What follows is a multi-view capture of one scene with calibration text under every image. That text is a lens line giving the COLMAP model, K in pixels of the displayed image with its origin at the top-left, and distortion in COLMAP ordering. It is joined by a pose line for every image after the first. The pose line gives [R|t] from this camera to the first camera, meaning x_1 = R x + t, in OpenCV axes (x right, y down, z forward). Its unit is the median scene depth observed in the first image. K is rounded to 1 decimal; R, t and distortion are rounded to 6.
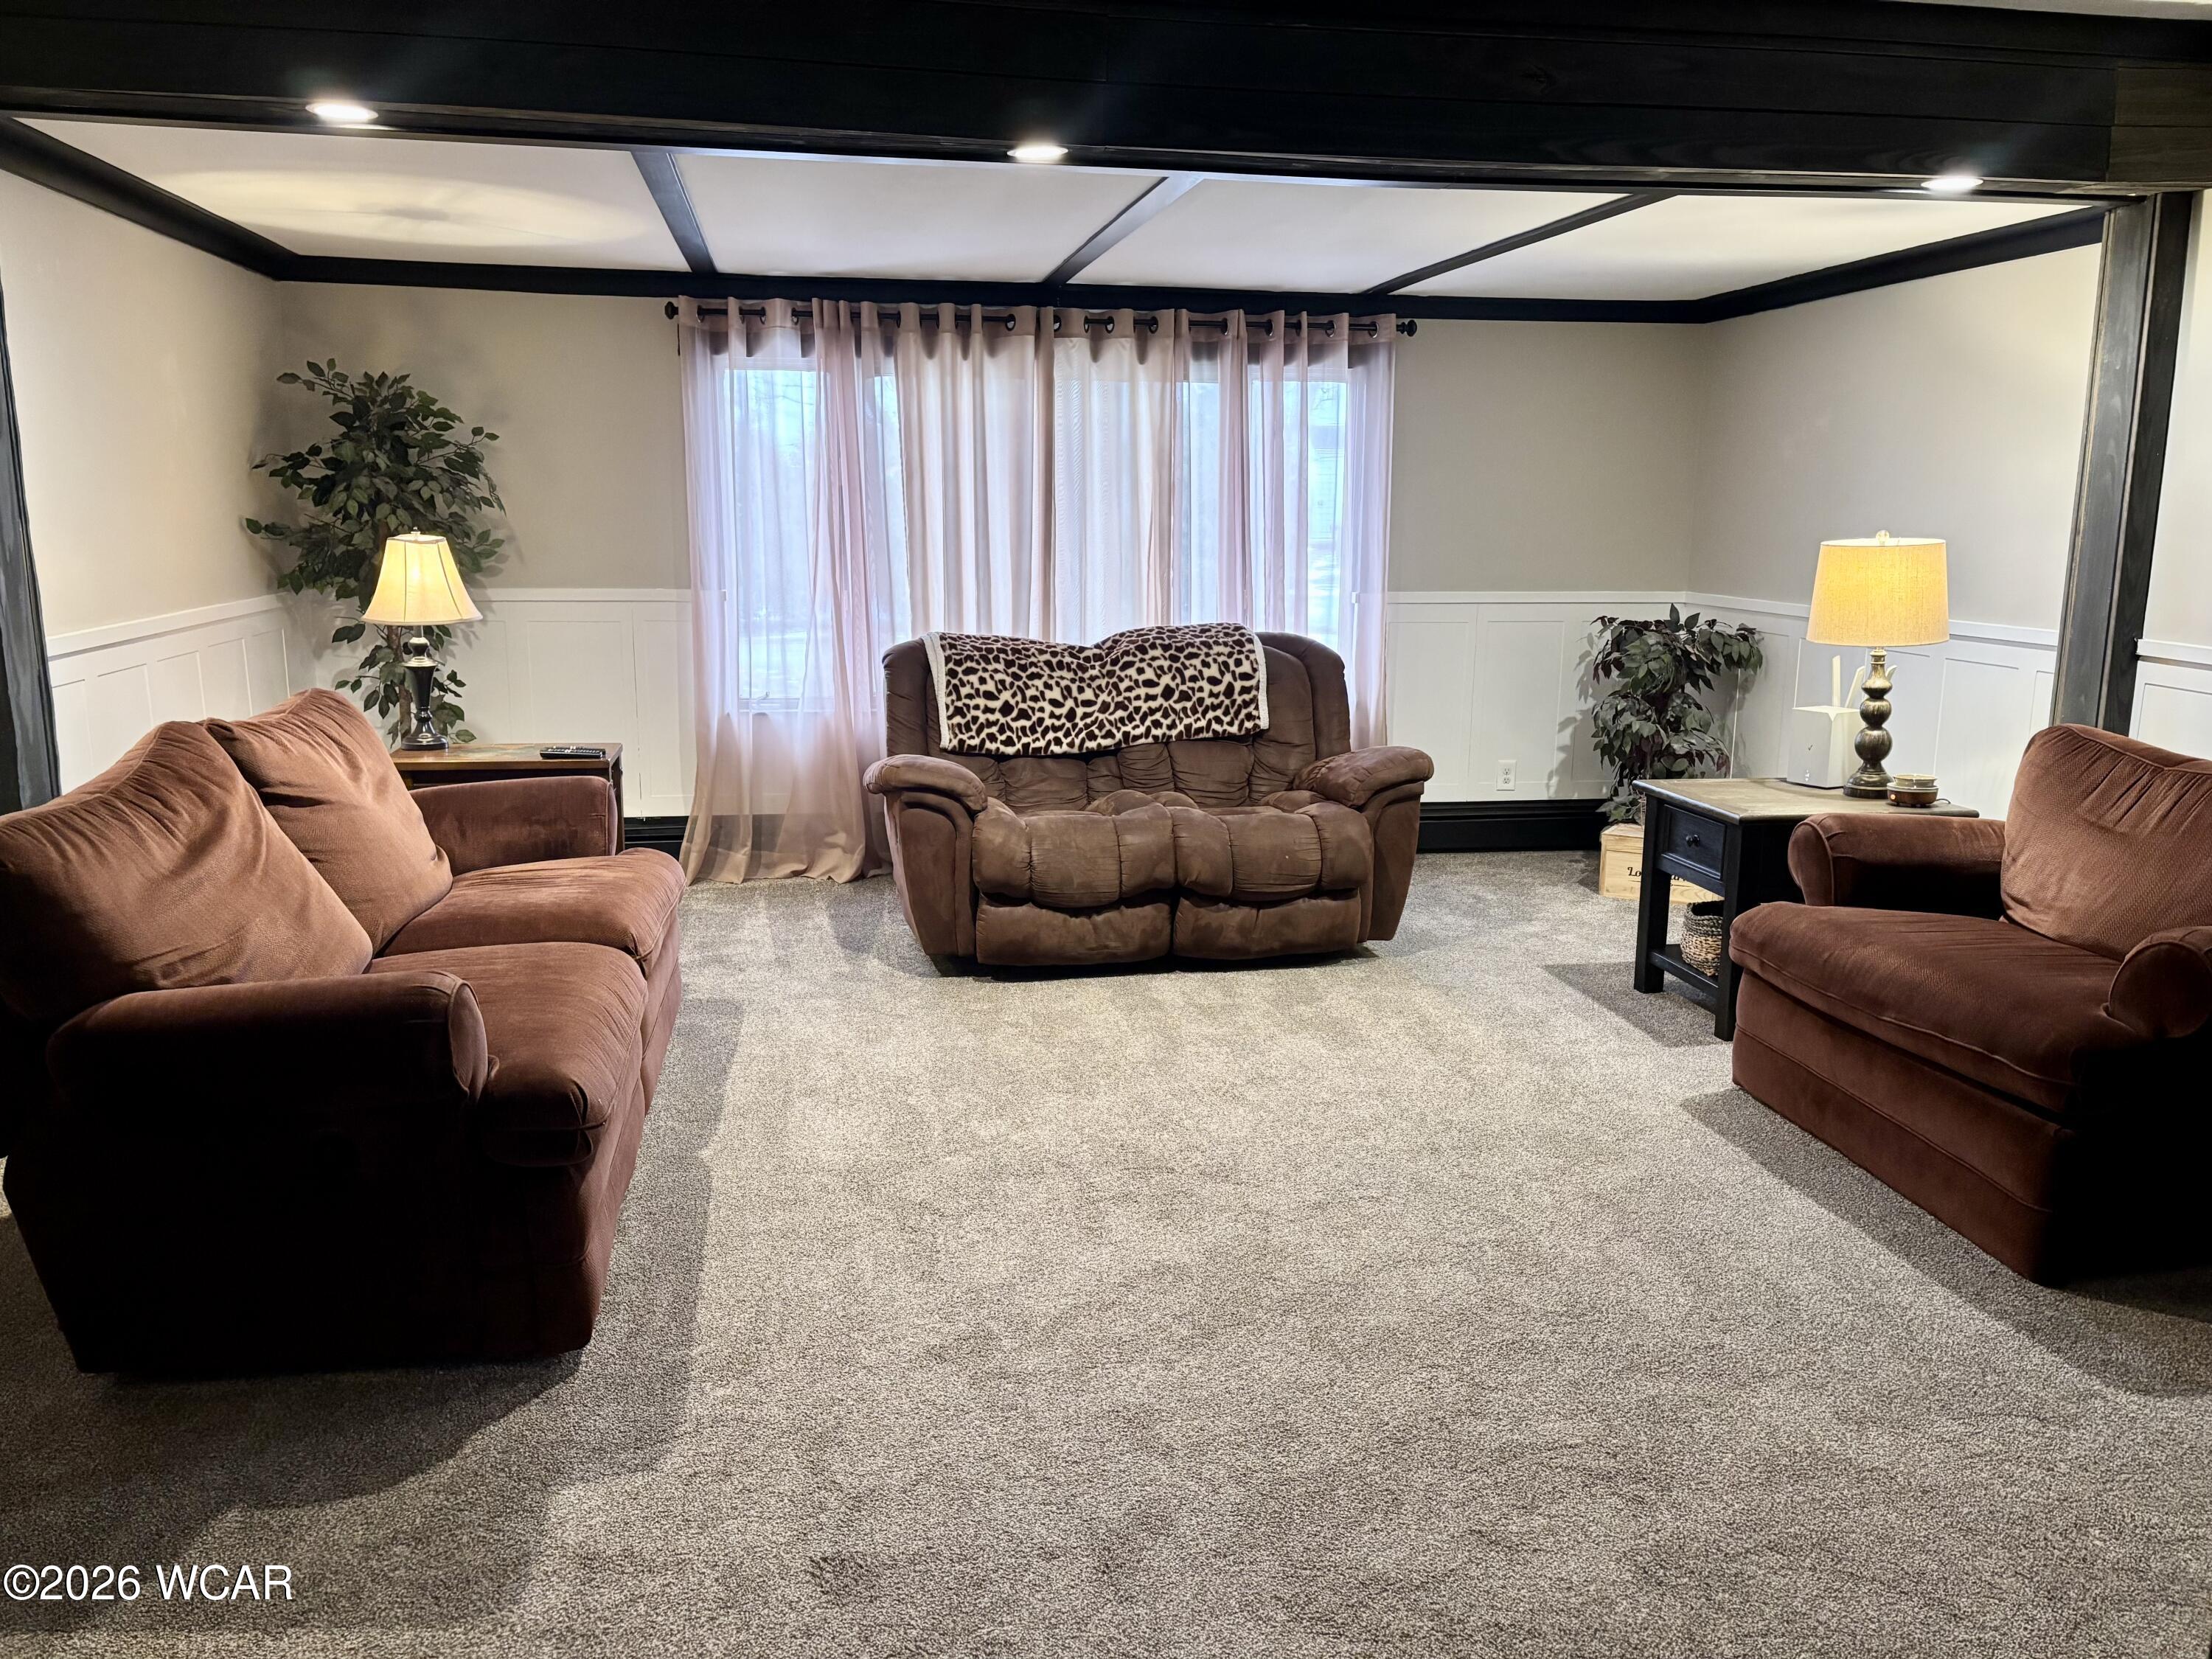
lens RADIAL K [[1626.4, 0, 1106.7], [0, 1626.4, 850.6], [0, 0, 1]] dist [0.139674, -0.240946]
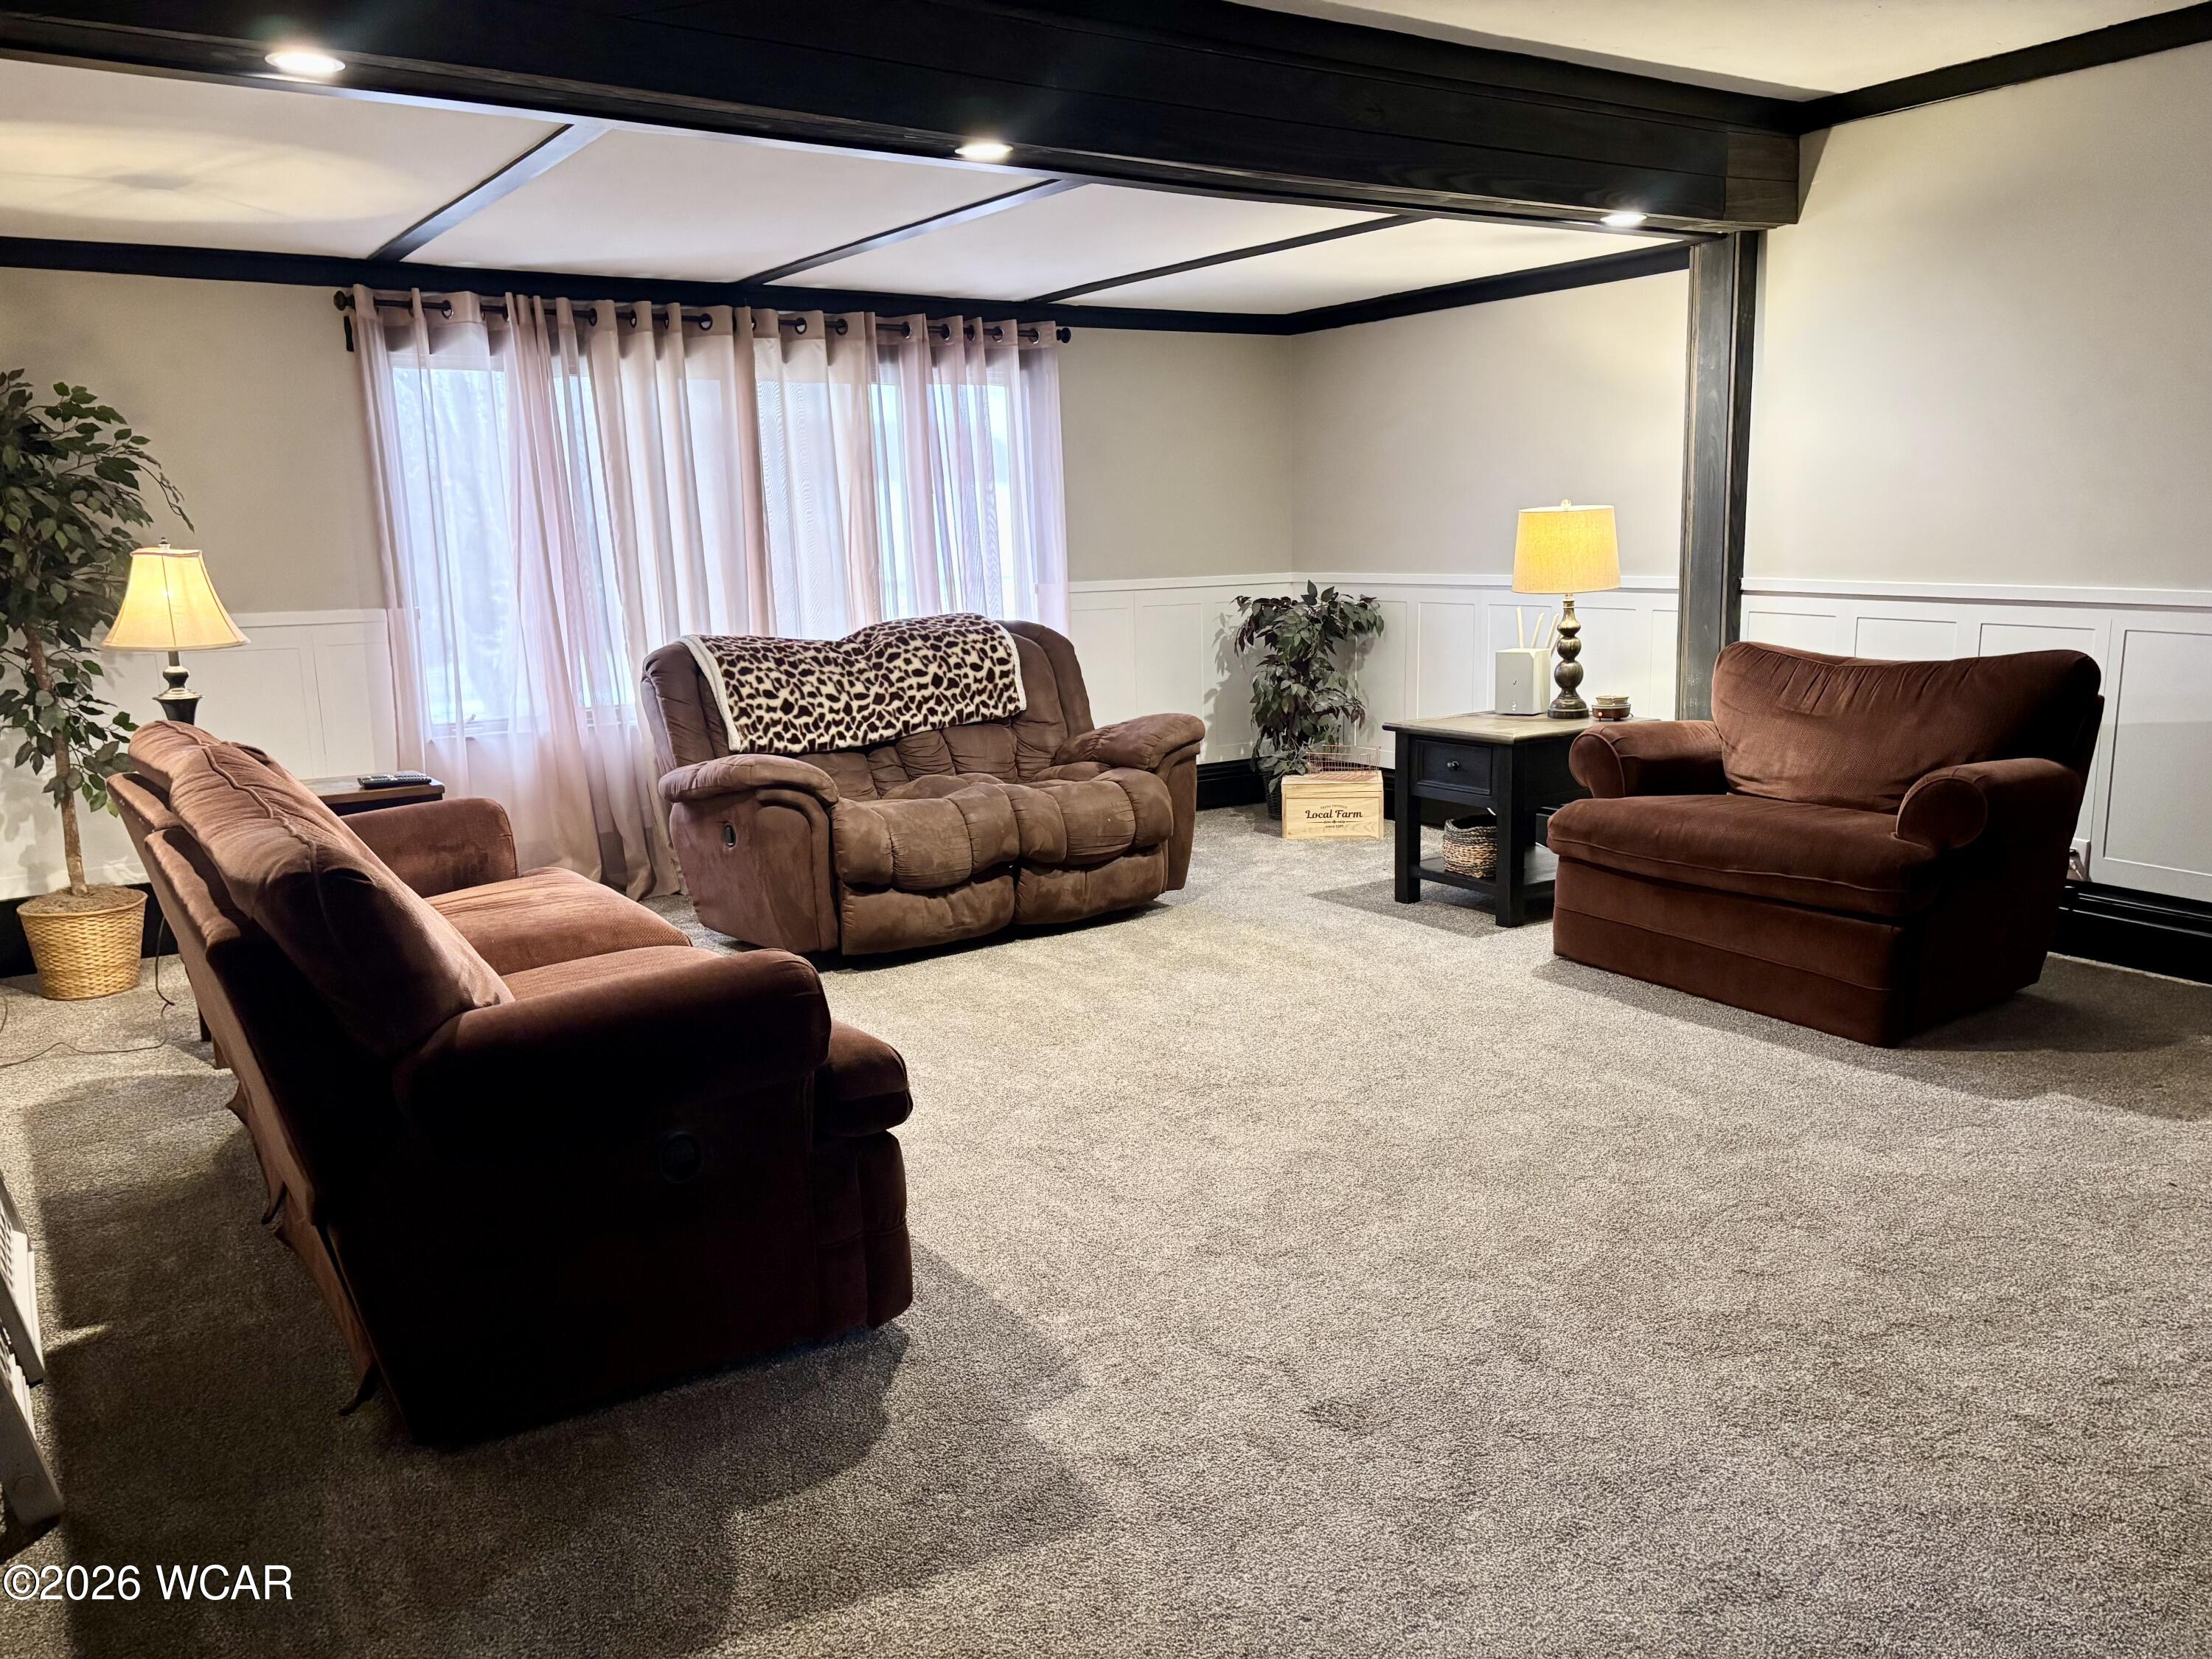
lens RADIAL K [[1626.4, 0, 1106.7], [0, 1626.4, 850.6], [0, 0, 1]] dist [0.139674, -0.240946]
pose [[0.917226, -0.107126, 0.383694, -0.274236], [0.112393, 0.993625, 0.008739, 0.013131], [-0.382185, 0.035109, 0.923419, 0.008420]]
